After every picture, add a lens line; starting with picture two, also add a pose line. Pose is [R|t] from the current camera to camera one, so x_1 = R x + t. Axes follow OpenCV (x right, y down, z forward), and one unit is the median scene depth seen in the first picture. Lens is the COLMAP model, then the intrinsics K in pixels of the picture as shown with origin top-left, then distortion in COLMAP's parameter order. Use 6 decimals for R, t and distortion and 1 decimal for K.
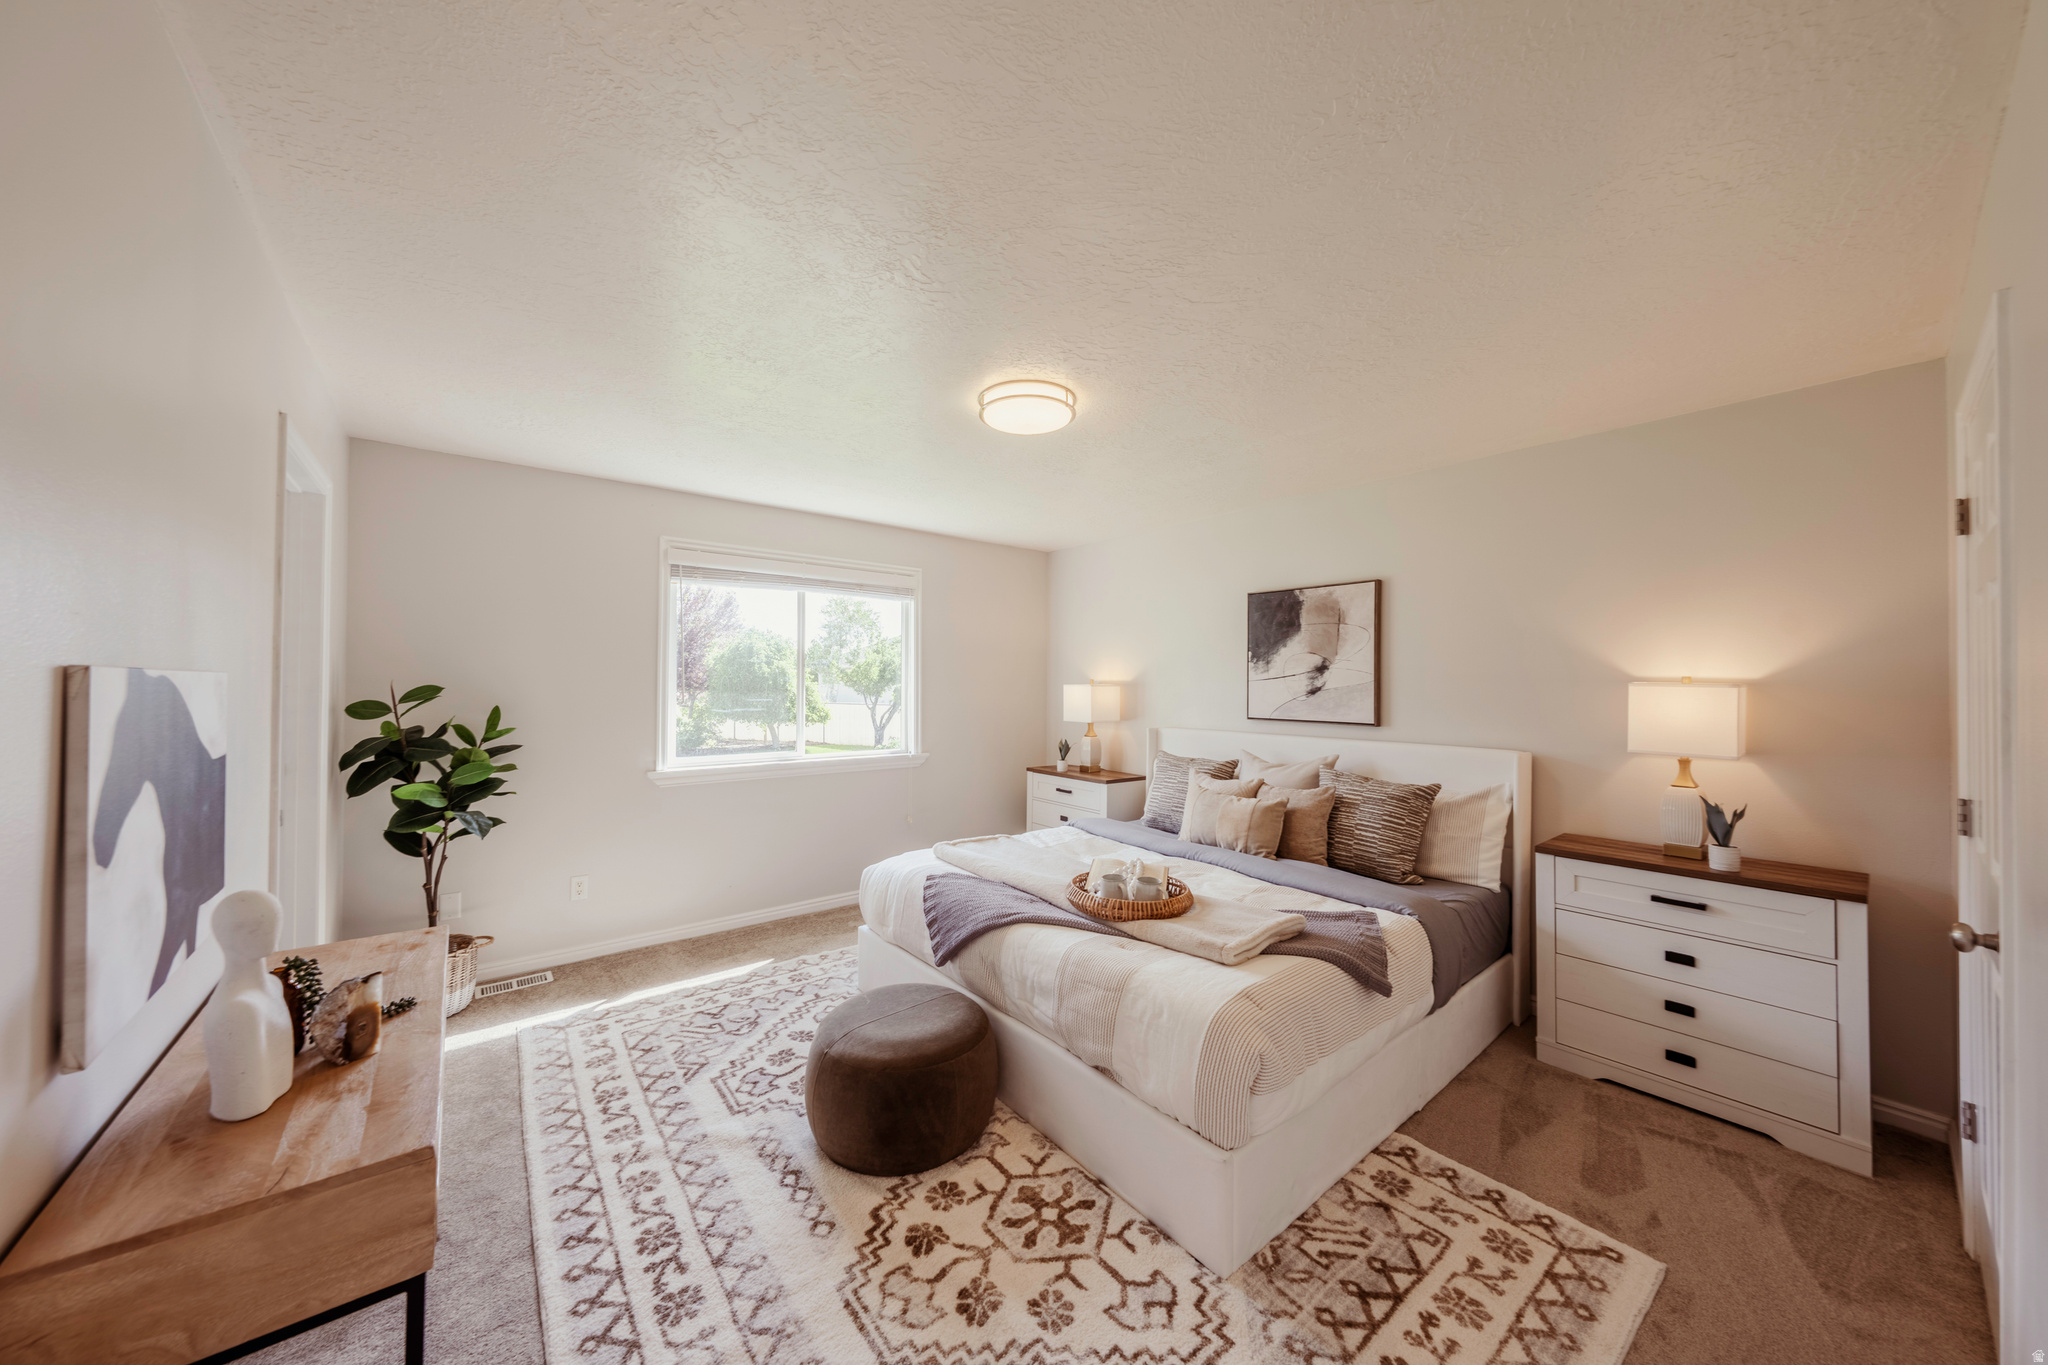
lens RADIAL K [[693.9, 0, 1025.3], [0, 693.9, 676.7], [0, 0, 1]] dist [0.000238, -0.000148]
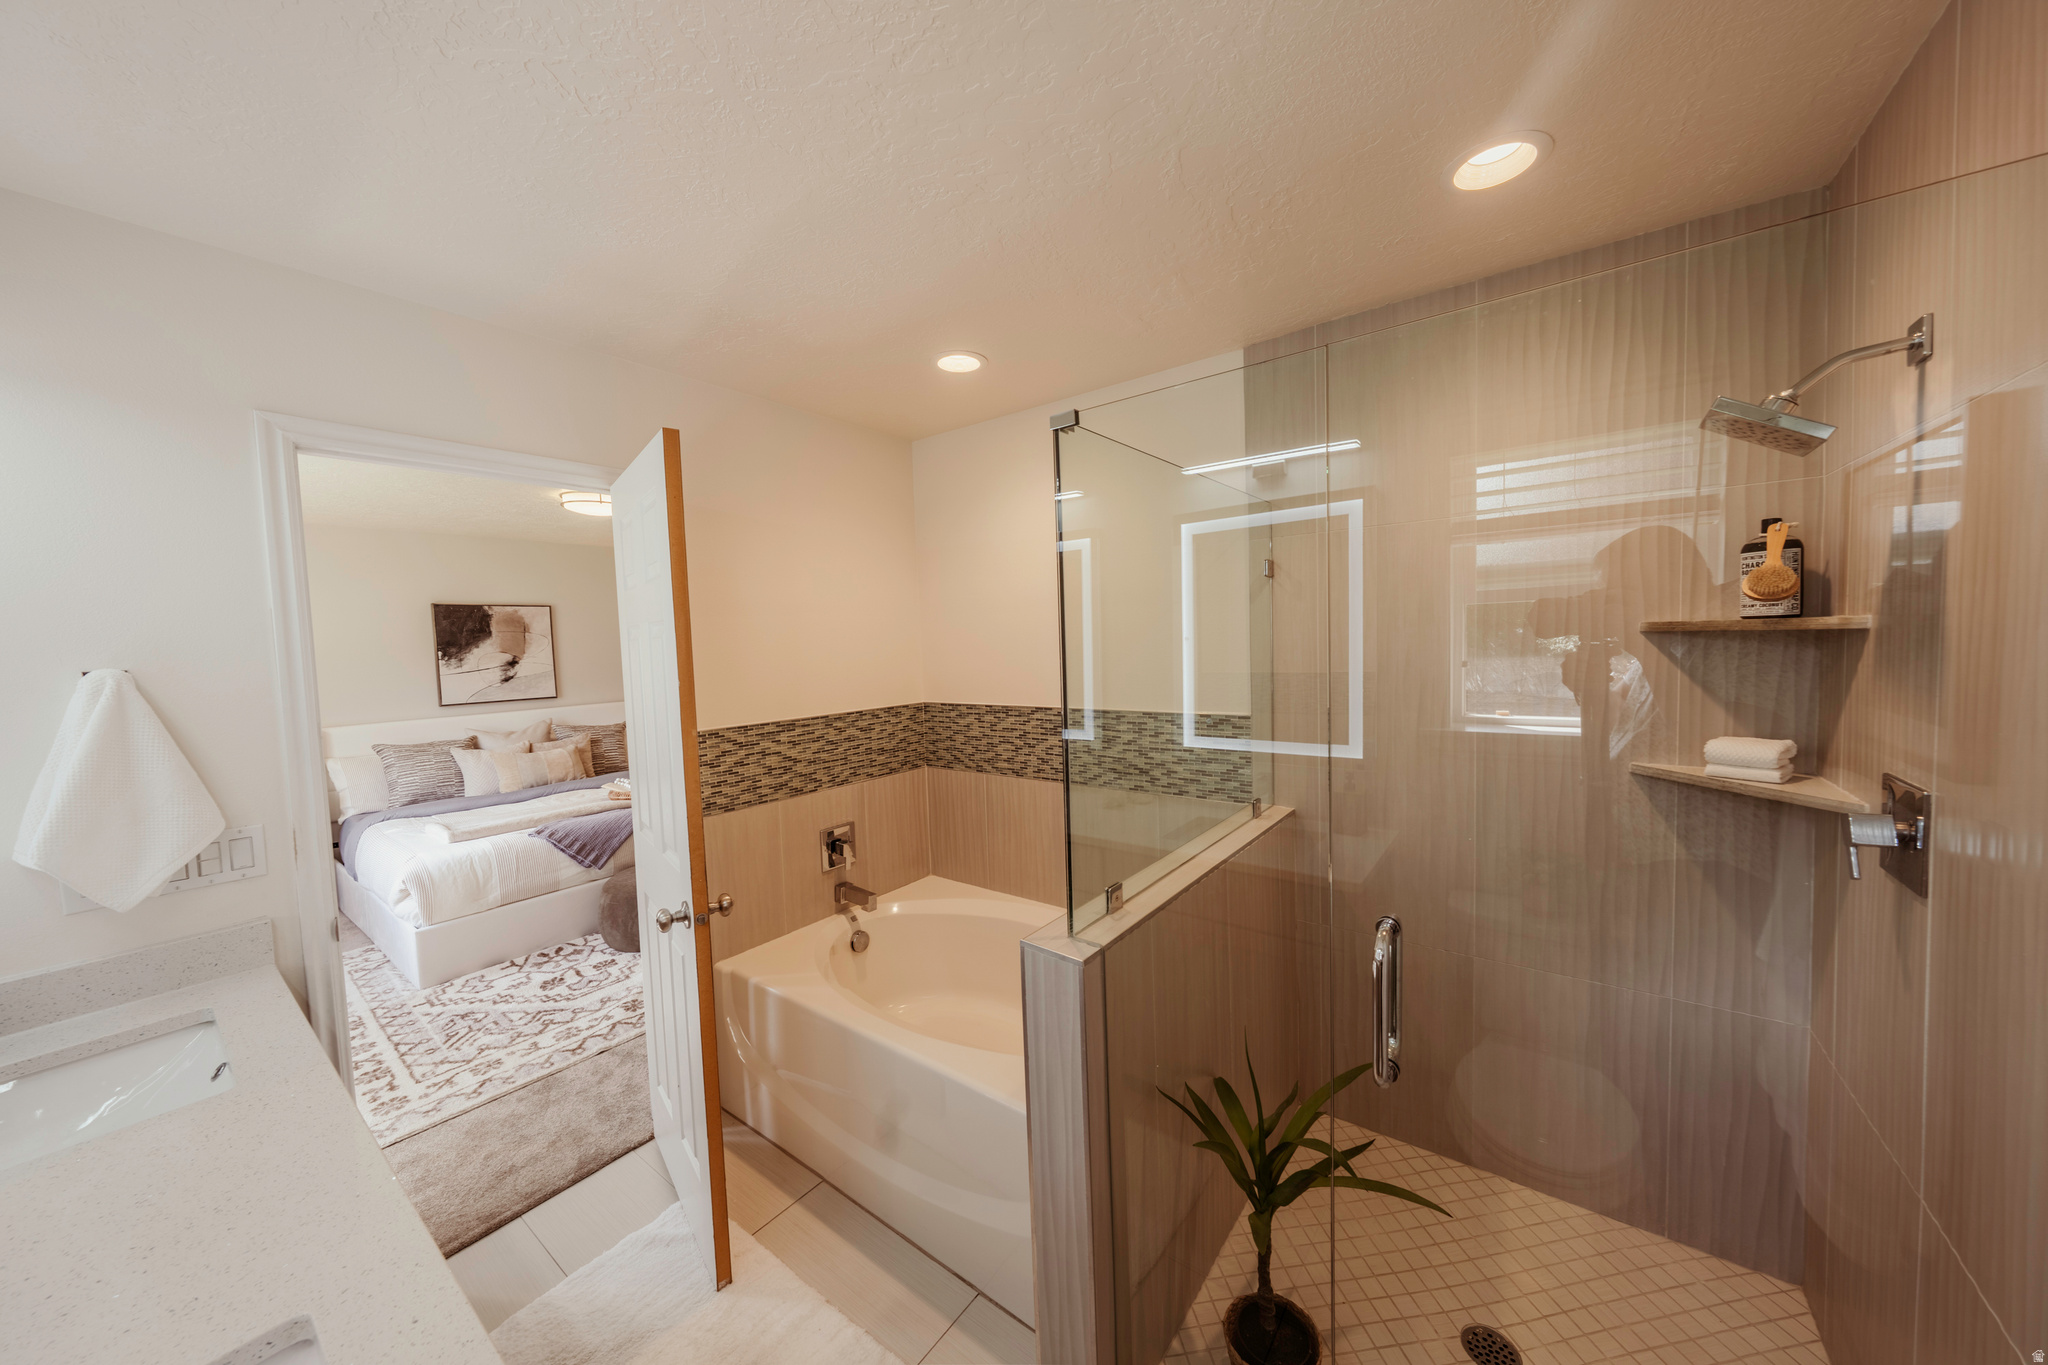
lens RADIAL K [[693.9, 0, 1025.3], [0, 693.9, 676.7], [0, 0, 1]] dist [0.000238, -0.000148]
pose [[-0.246274, -0.049461, 0.967937, -1.225077], [0.022524, 0.998135, 0.056735, -0.041218], [-0.968938, 0.035774, -0.244701, 0.320935]]
